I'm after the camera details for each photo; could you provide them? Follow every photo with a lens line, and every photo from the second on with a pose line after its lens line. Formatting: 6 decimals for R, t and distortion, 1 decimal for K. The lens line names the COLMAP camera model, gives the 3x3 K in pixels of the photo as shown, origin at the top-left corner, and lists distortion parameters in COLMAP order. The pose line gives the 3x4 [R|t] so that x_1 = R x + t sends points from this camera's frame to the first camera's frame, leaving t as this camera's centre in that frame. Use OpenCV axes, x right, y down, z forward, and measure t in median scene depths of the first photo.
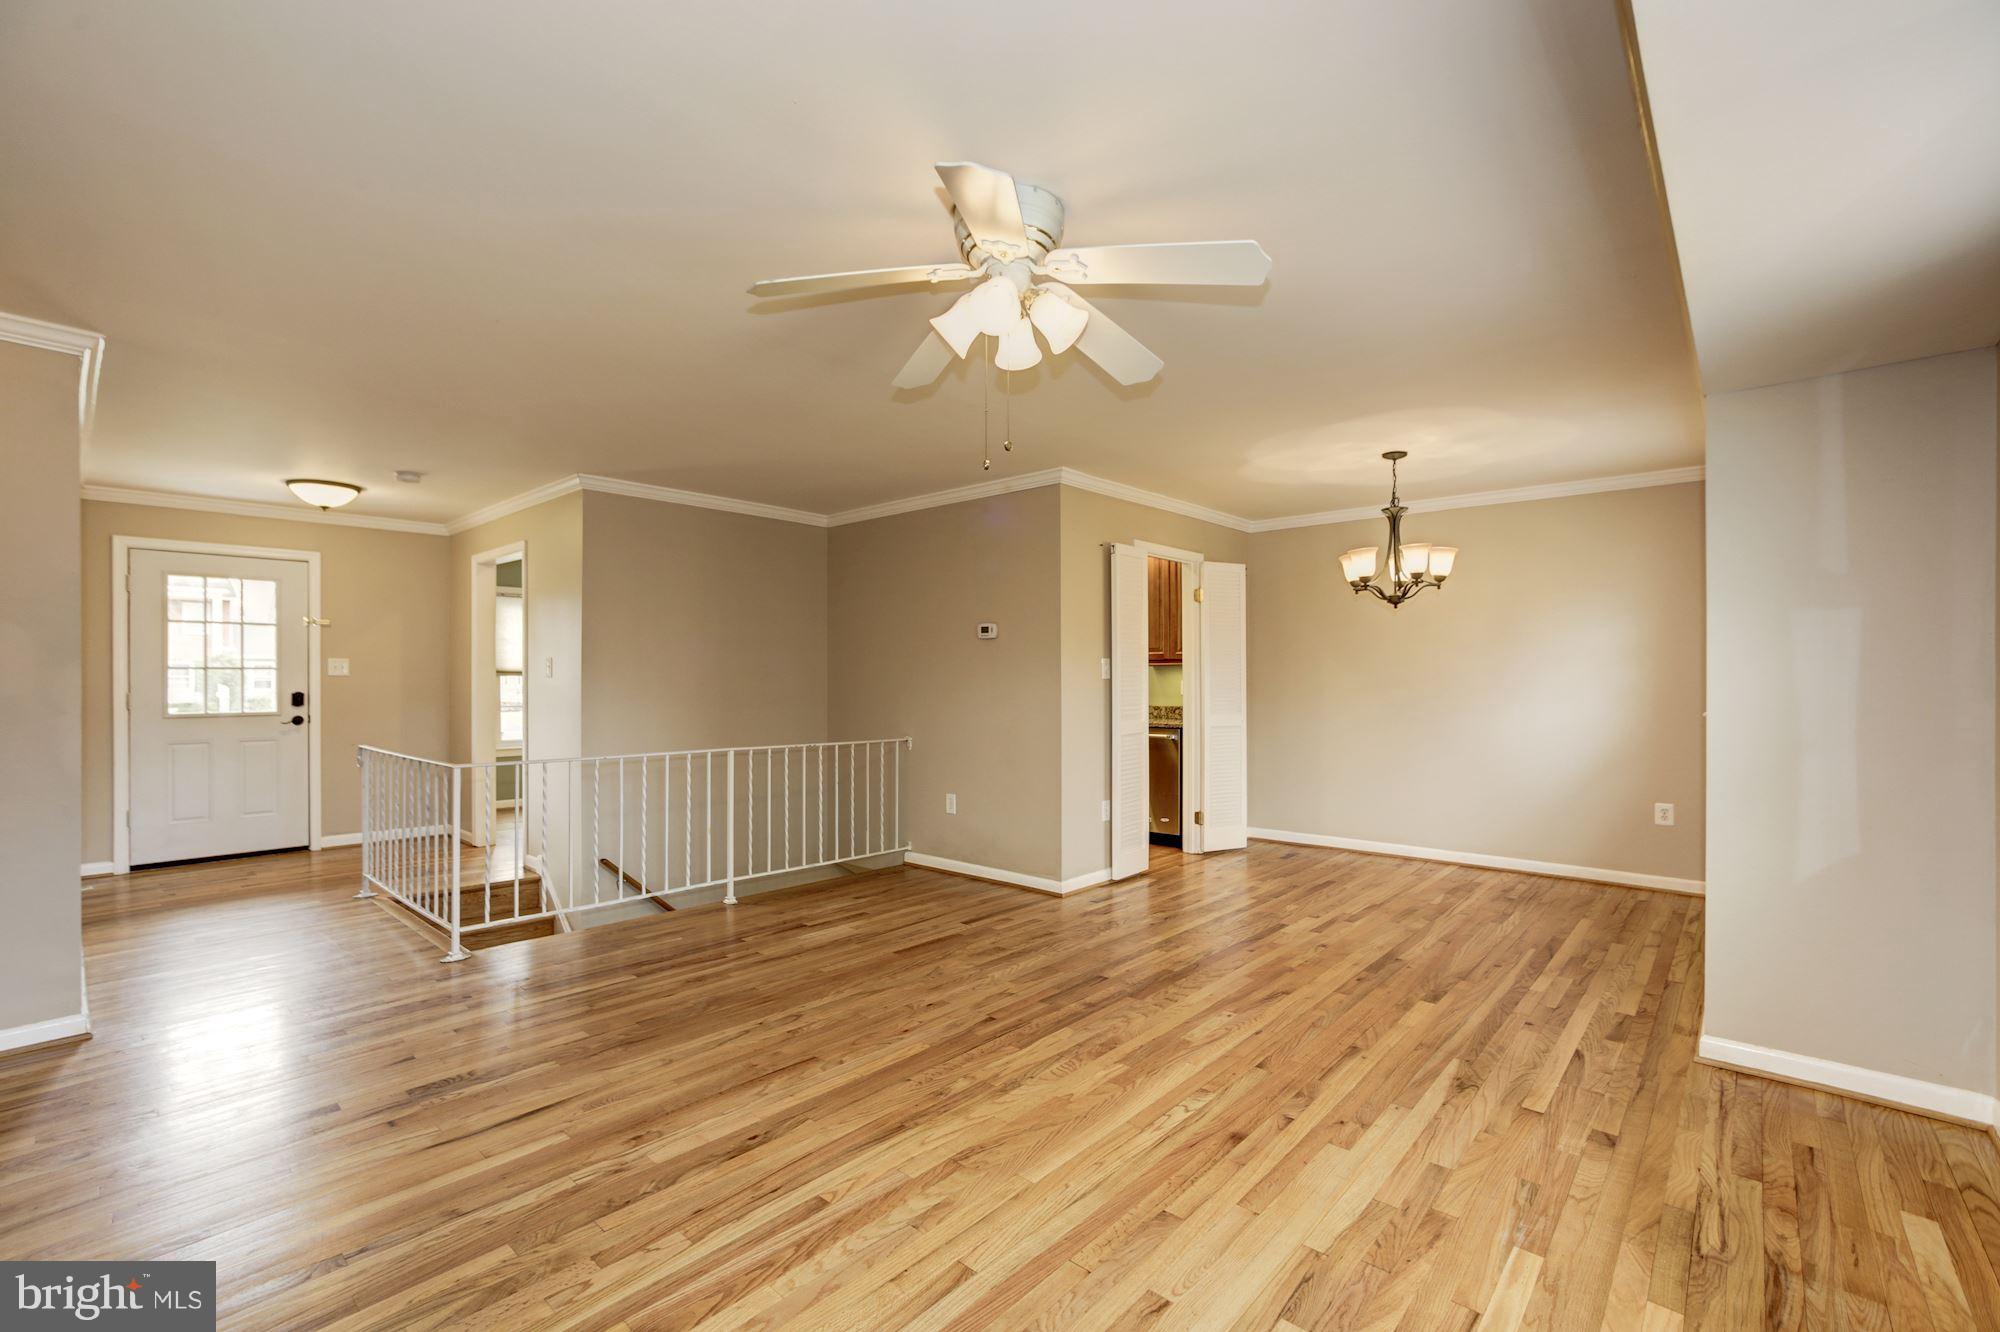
lens RADIAL K [[875.2, 0, 994.5], [0, 875.2, 679.0], [0, 0, 1]] dist [-0.052732, 0.024592]
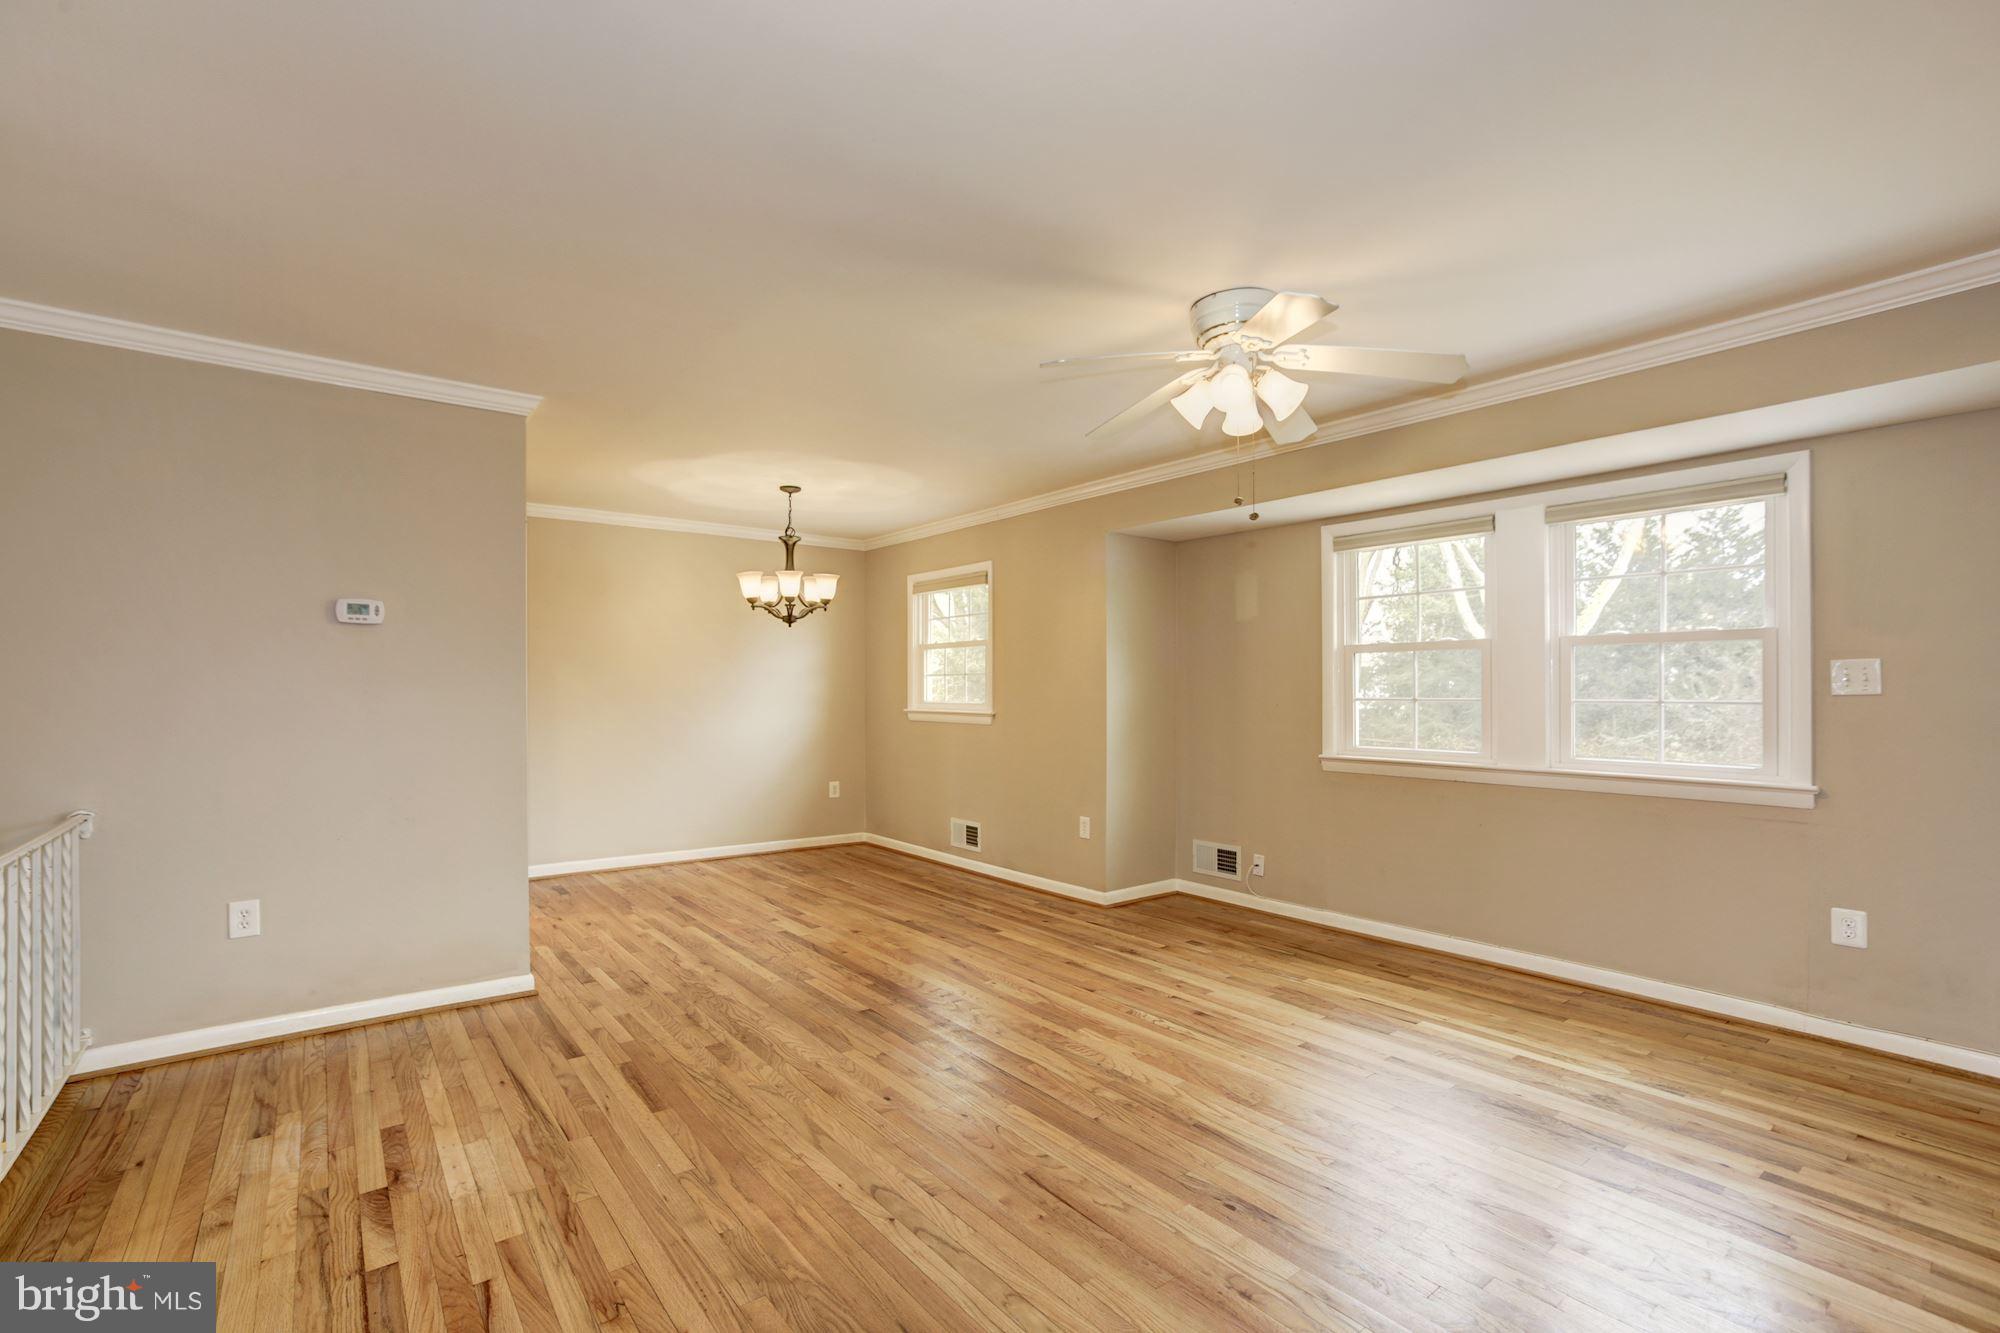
lens RADIAL K [[883.9, 0, 1000.7], [0, 883.9, 687.9], [0, 0, 1]] dist [-0.048116, 0.019743]
pose [[0.173341, 0.002709, 0.984858, -0.746666], [-0.003696, 0.999991, -0.002100, -0.002605], [-0.984855, -0.003276, 0.173349, 0.664289]]
